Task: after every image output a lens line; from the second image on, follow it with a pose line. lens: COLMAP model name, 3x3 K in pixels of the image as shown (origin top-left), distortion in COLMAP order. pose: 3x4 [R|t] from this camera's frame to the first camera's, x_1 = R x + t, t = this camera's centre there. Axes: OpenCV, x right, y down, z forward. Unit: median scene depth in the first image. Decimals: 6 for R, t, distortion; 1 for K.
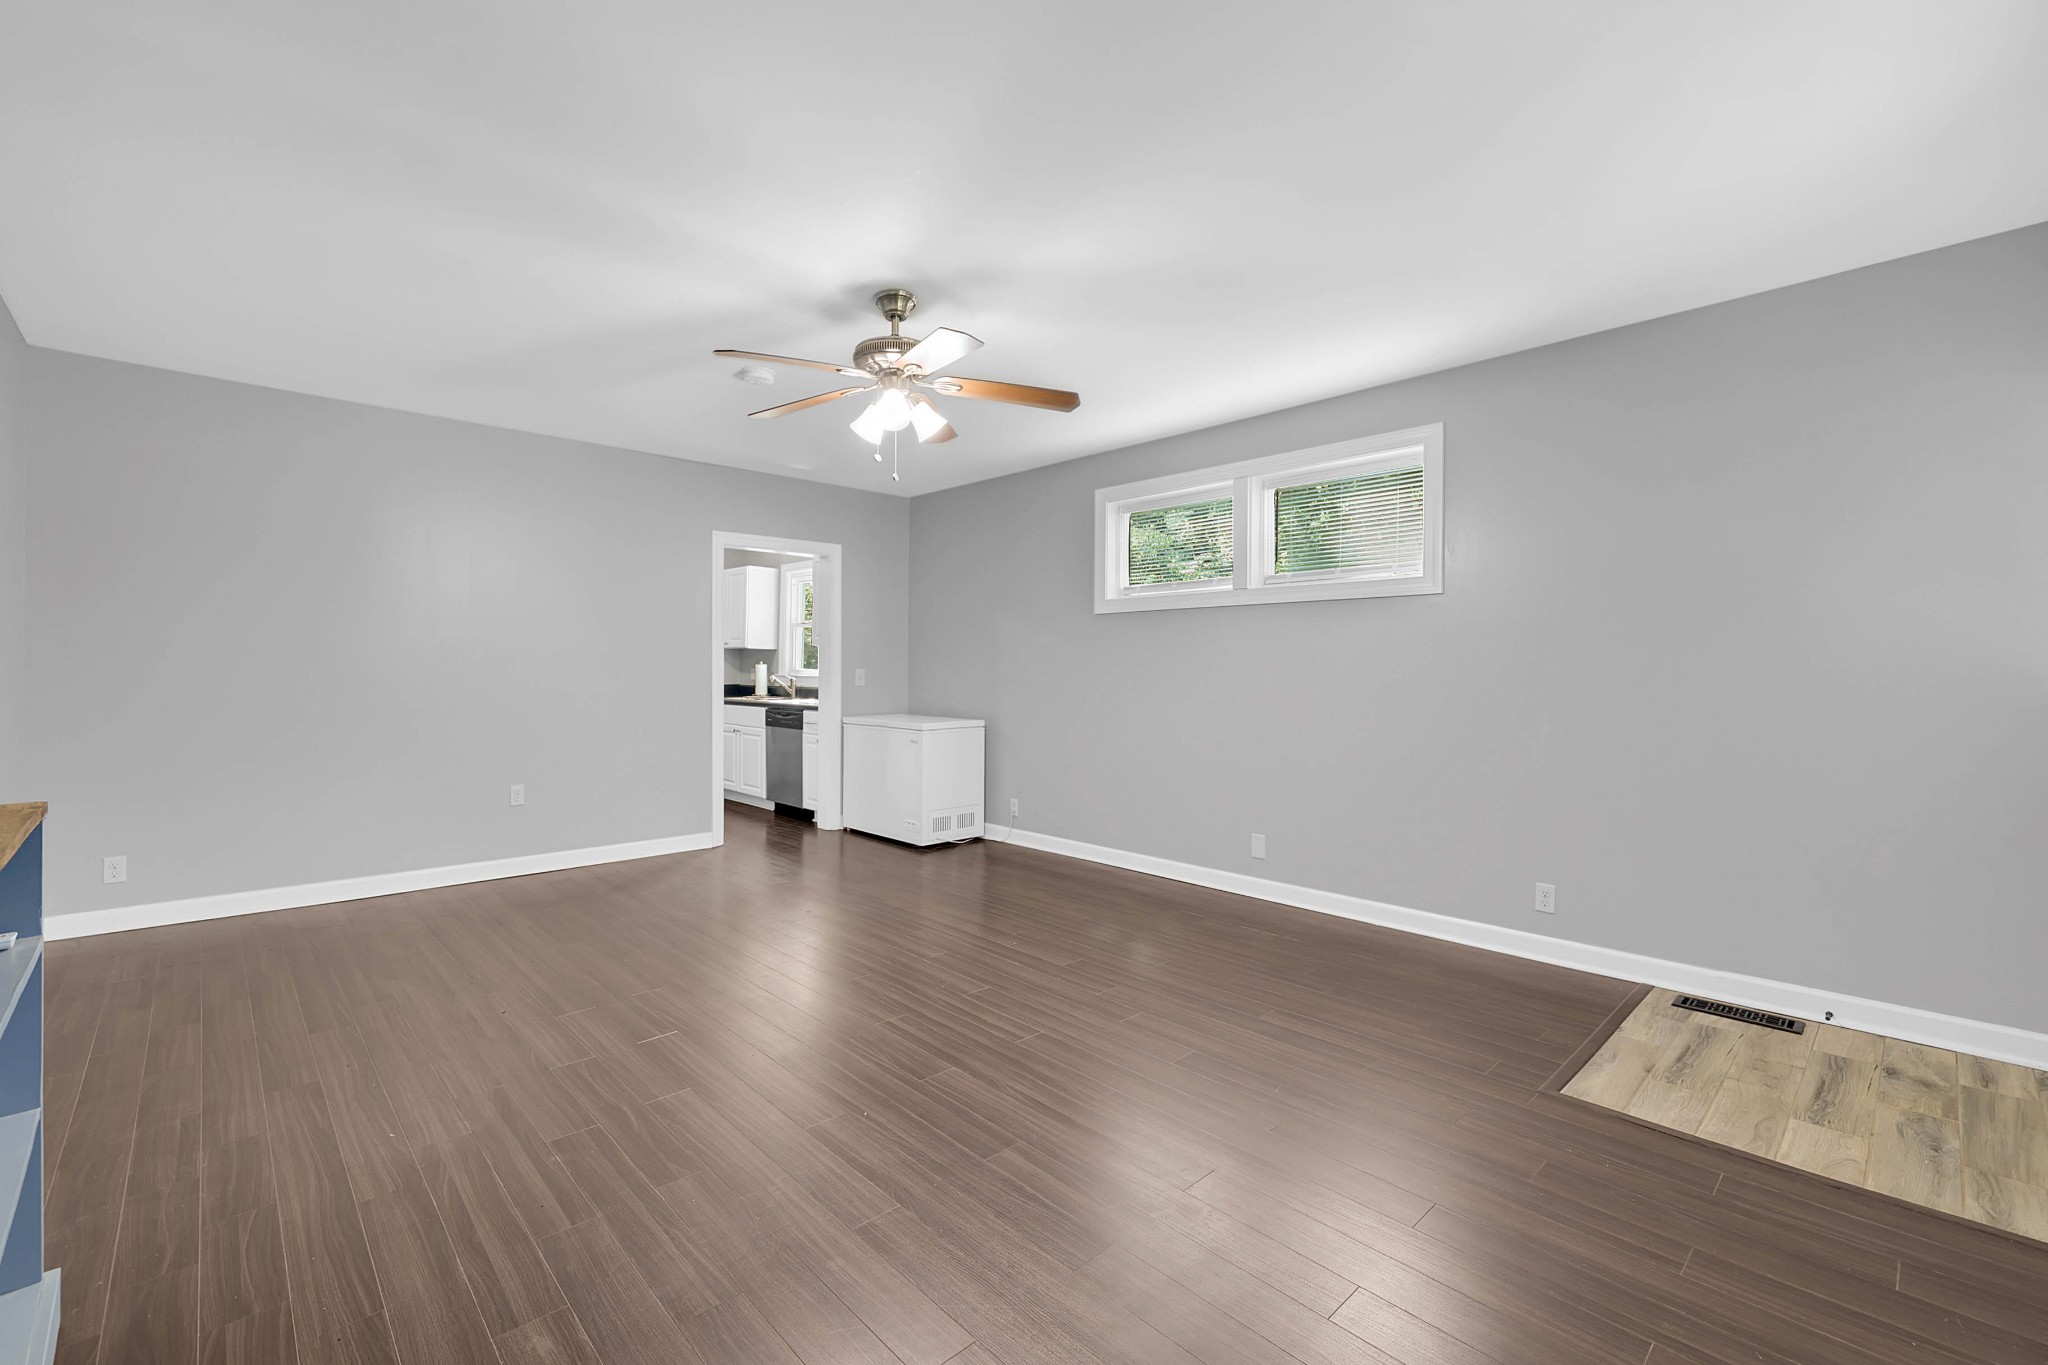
lens RADIAL K [[862.9, 0, 1016.6], [0, 862.9, 677.8], [0, 0, 1]] dist [0.001325, 0.000111]
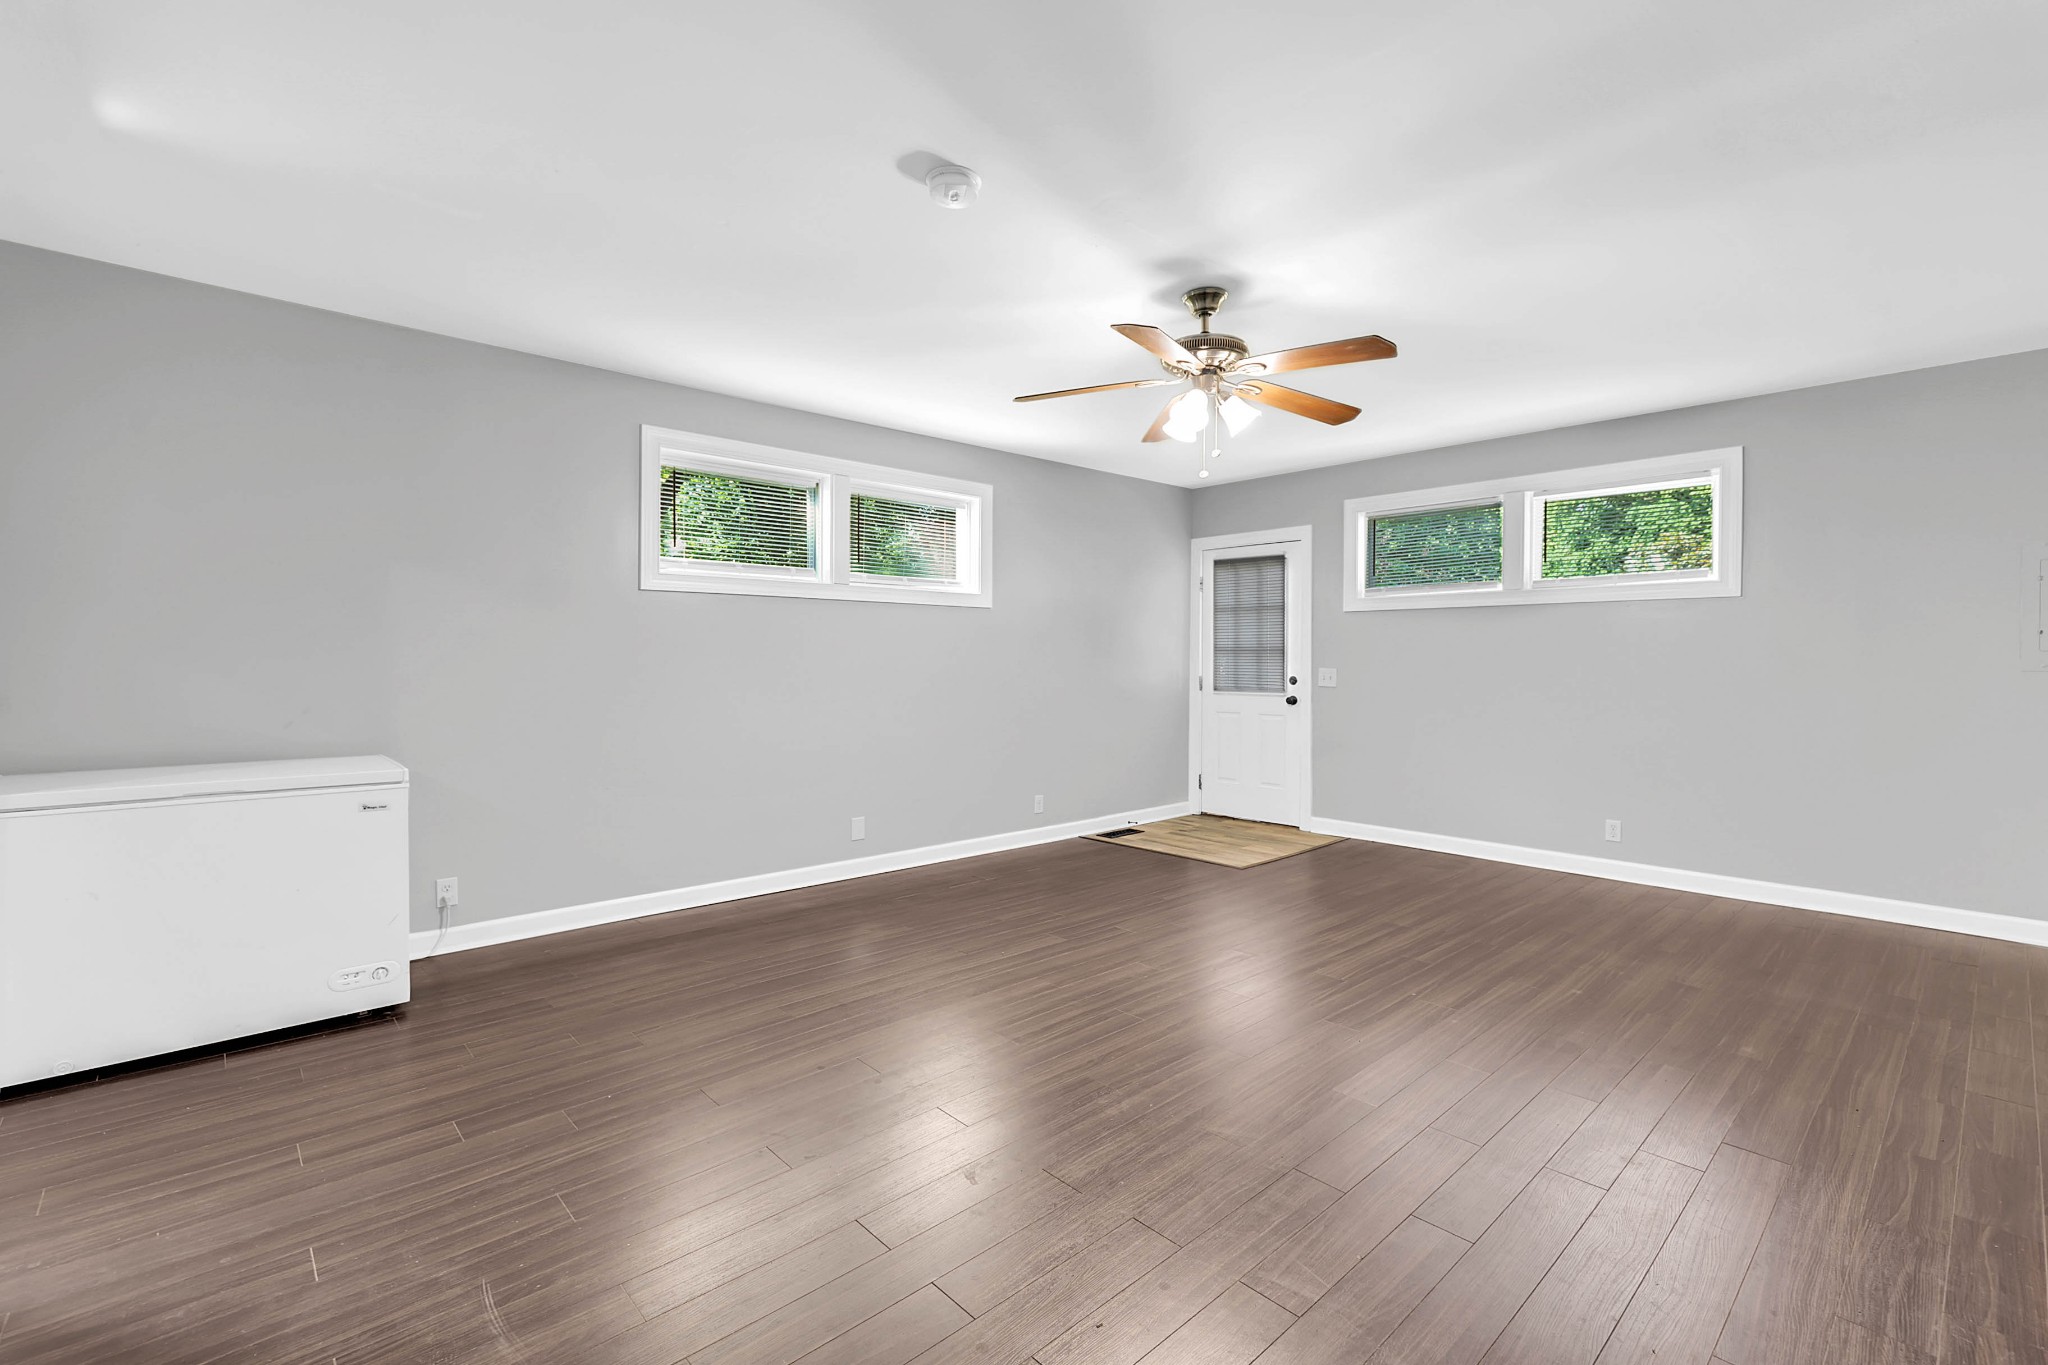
lens RADIAL K [[879.4, 0, 948.8], [0, 879.4, 701.3], [0, 0, 1]] dist [0.015498, 0.000261]
pose [[0.055113, -0.051416, 0.997155, -1.047140], [0.003504, 0.998677, 0.051301, -0.023588], [-0.998474, 0.000666, 0.055220, 1.089681]]
